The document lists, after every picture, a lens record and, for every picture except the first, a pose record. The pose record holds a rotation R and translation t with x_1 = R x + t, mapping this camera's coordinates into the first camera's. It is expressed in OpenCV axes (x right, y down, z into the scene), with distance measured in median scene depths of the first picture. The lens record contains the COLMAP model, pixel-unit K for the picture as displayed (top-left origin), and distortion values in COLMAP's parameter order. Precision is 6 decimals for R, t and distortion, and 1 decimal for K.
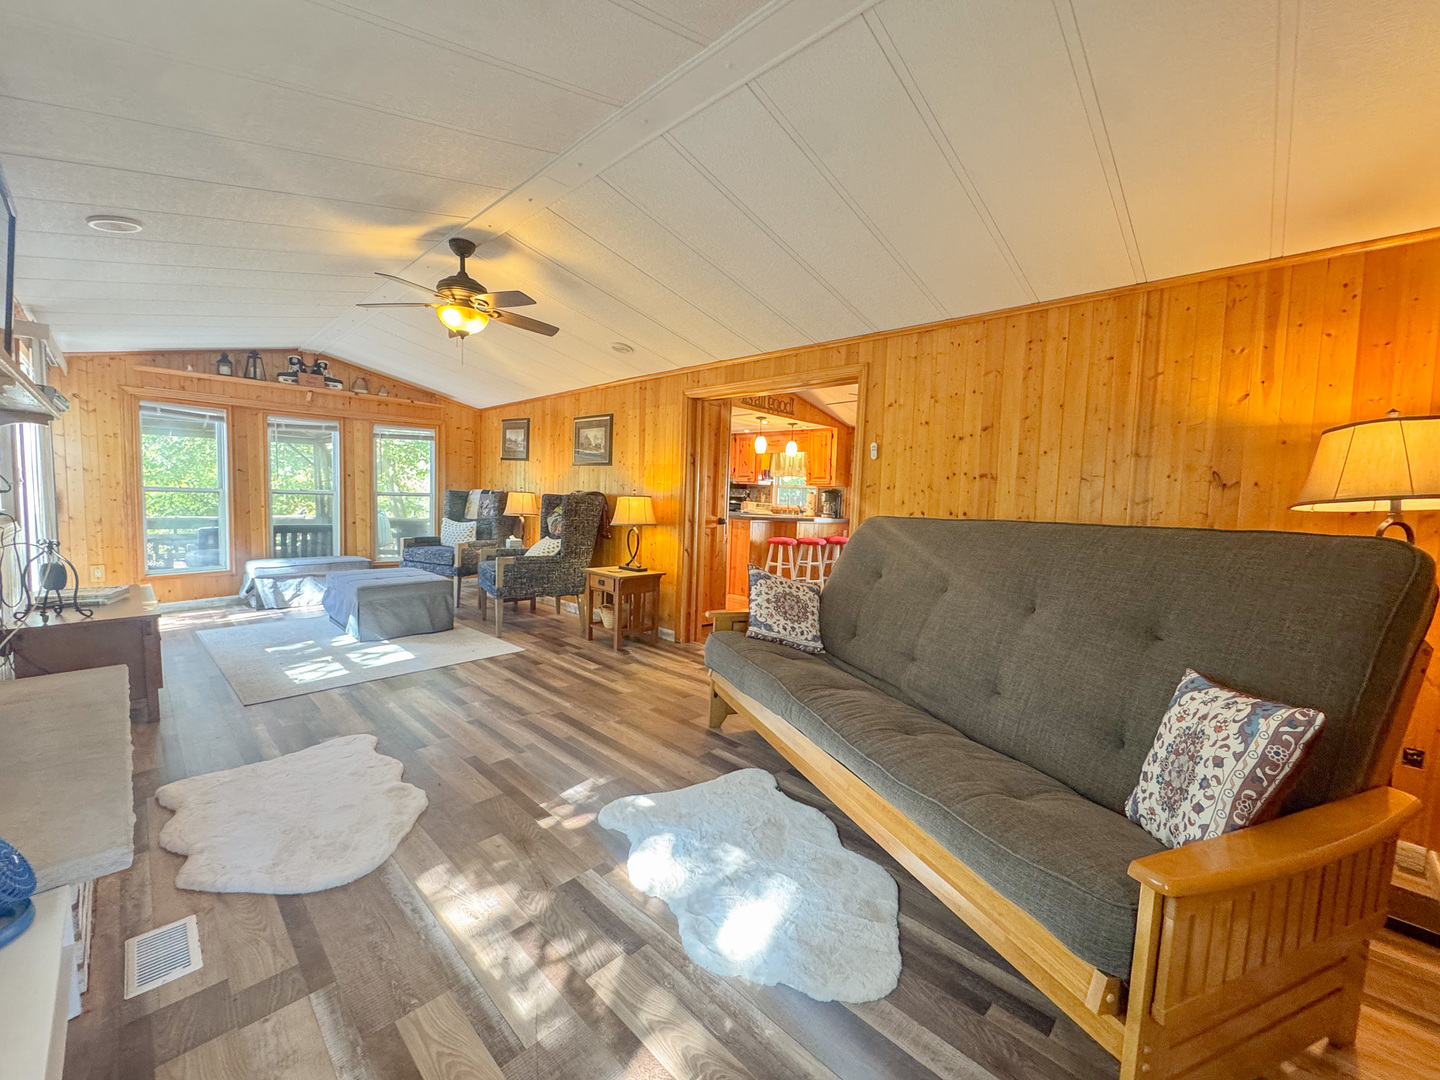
lens RADIAL K [[575.3, 0, 717.0], [0, 575.3, 536.2], [0, 0, 1]] dist [-0.002963, -0.000216]
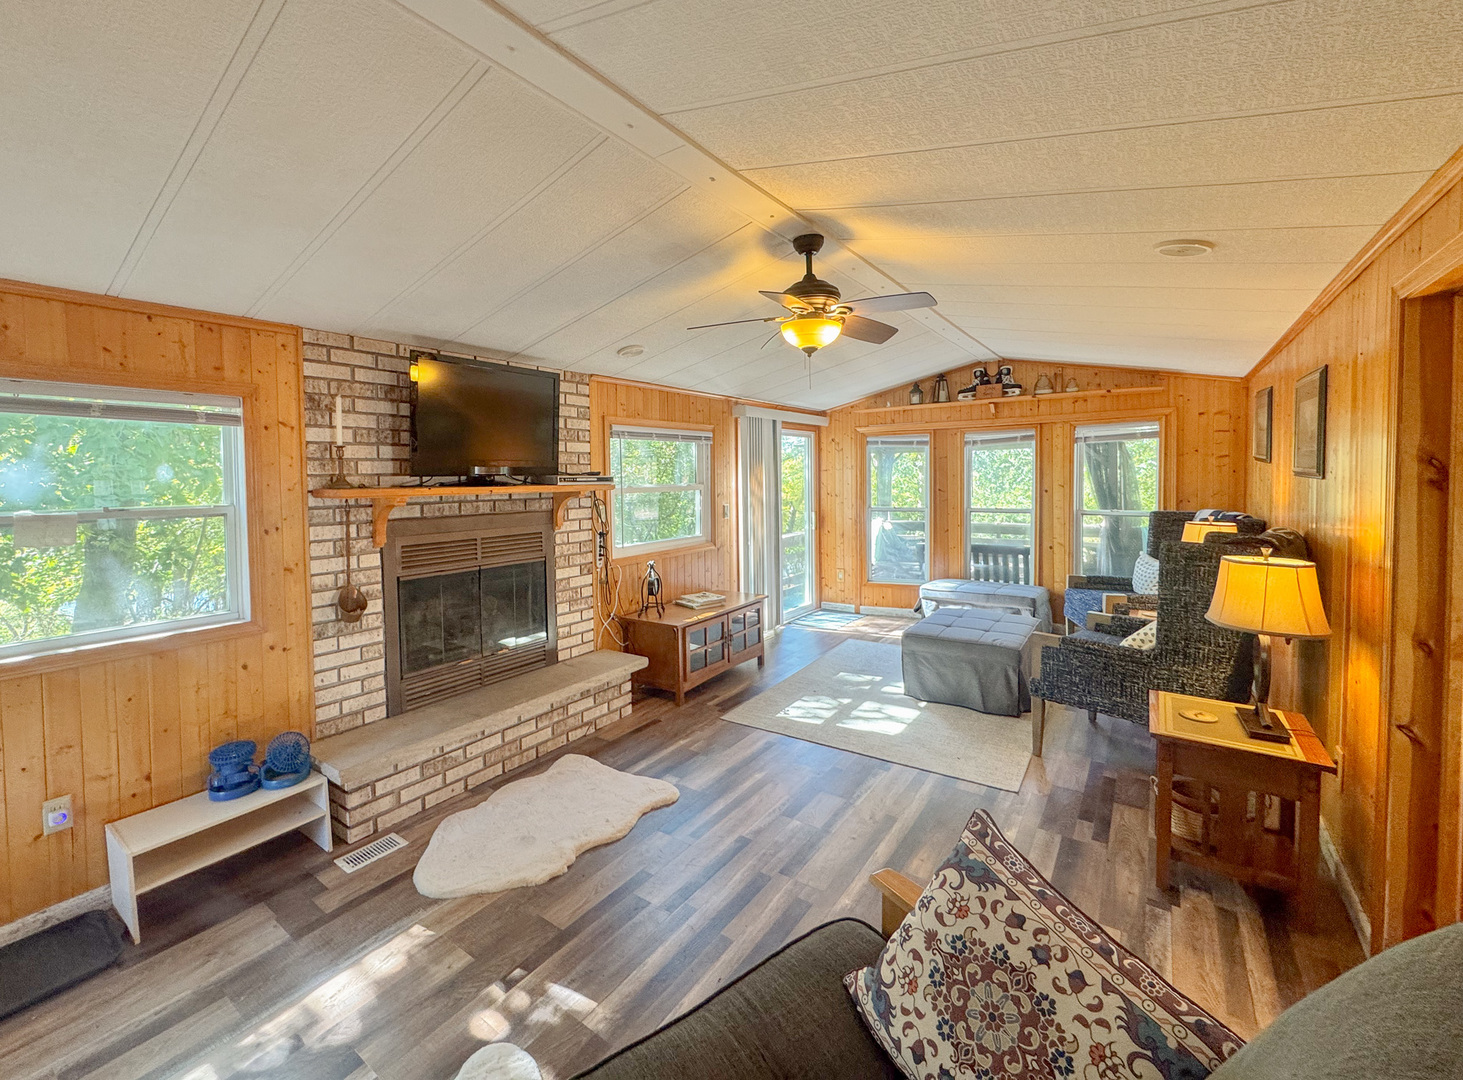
lens RADIAL K [[619.2, 0, 684.4], [0, 619.2, 493.0], [0, 0, 1]] dist [-0.002775, -0.000073]
pose [[0.116041, -0.003854, -0.993237, 0.225652], [-0.047513, 0.998826, -0.009427, -0.079158], [0.992107, 0.048285, 0.115722, 0.423602]]
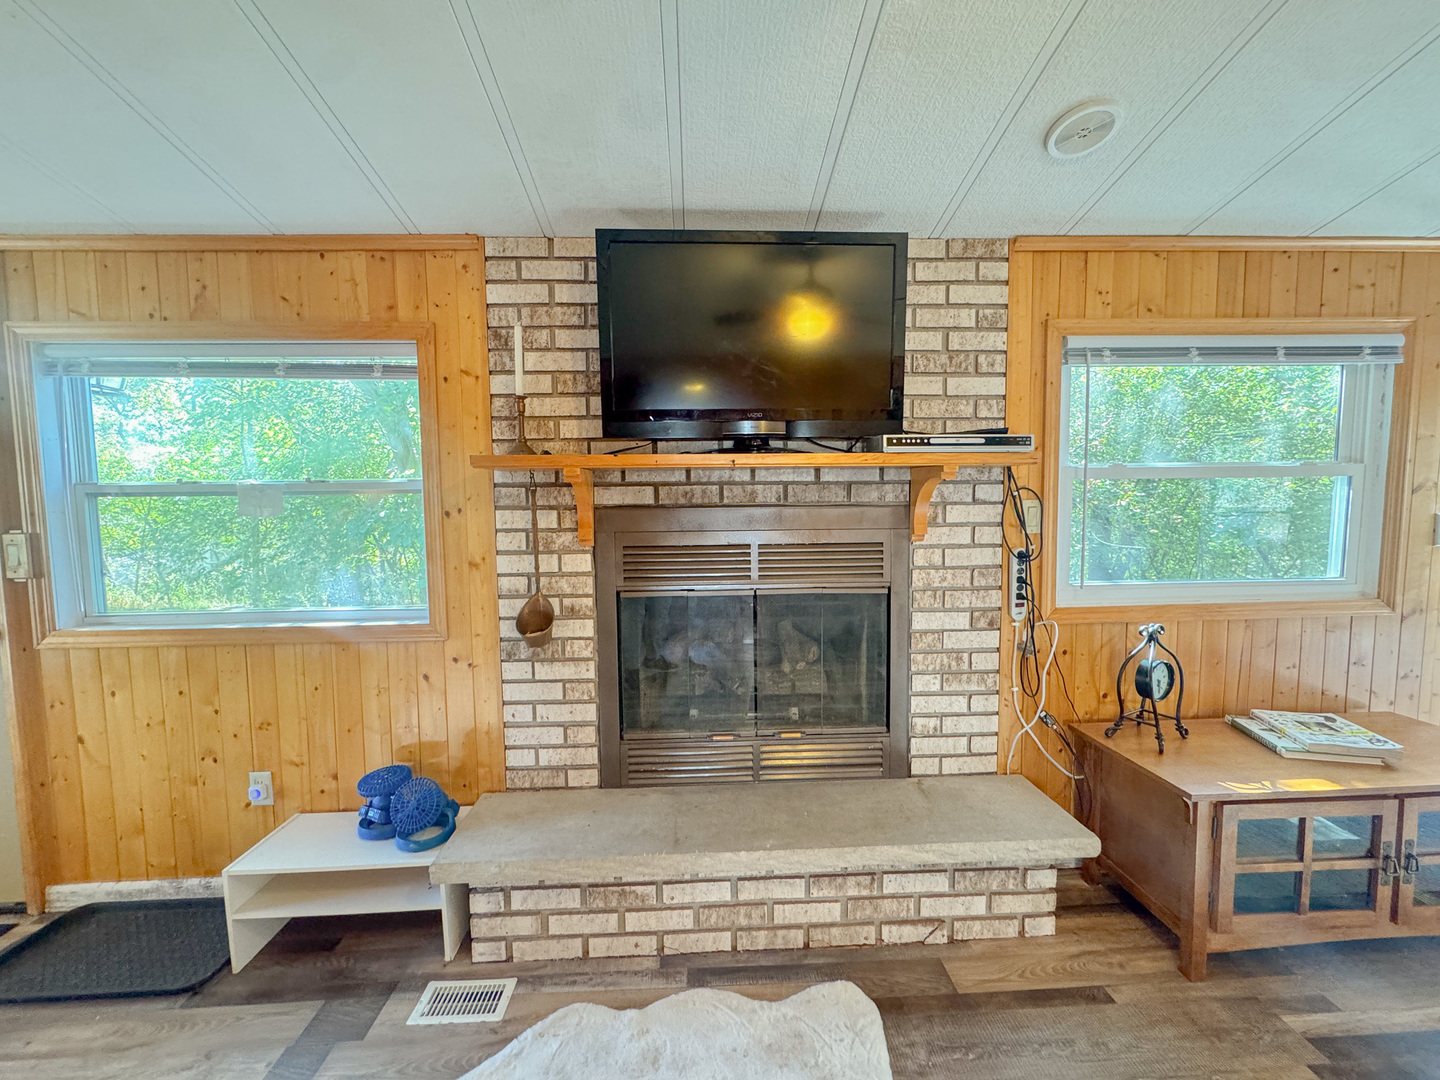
lens RADIAL K [[575.3, 0, 718.9], [0, 575.3, 537.8], [0, 0, 1]] dist [-0.002963, -0.000216]
pose [[-0.688849, 0.031621, -0.724215, -0.142587], [-0.055502, 0.993815, 0.096184, -0.066679], [0.722777, 0.106452, -0.682833, 0.517132]]
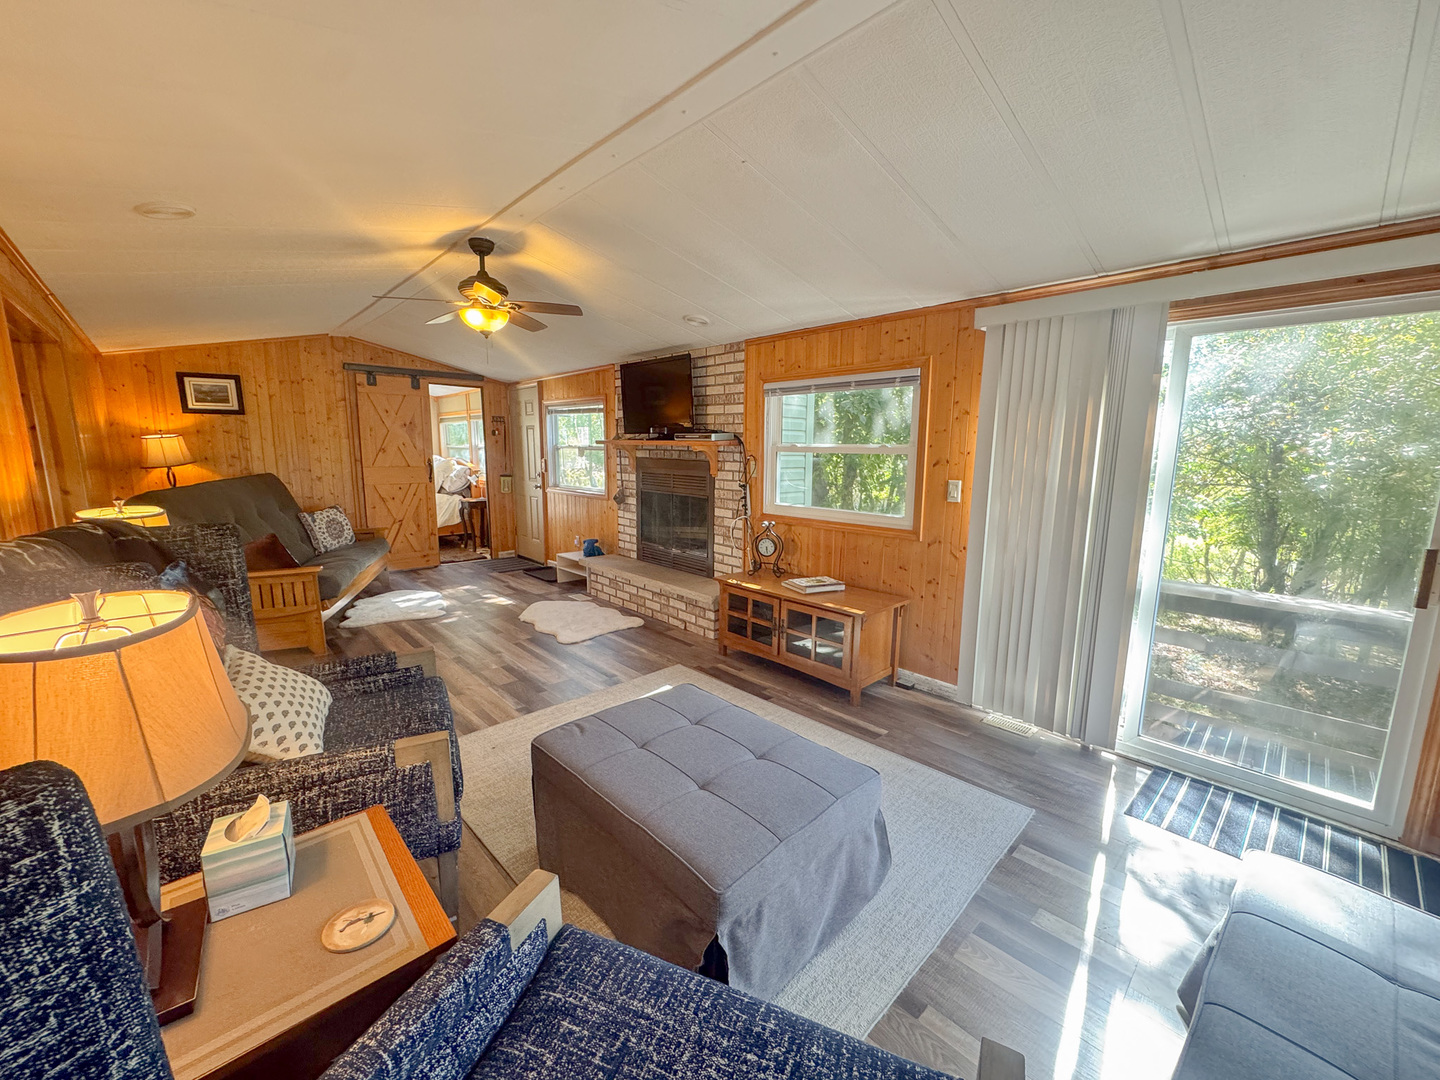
lens RADIAL K [[575.3, 0, 720.3], [0, 575.3, 540.3], [0, 0, 1]] dist [-0.002963, -0.000216]
pose [[-0.998219, -0.044539, 0.039682, -0.525758], [-0.034207, 0.972378, 0.230890, -0.139629], [-0.048869, 0.229121, -0.972170, 1.183627]]
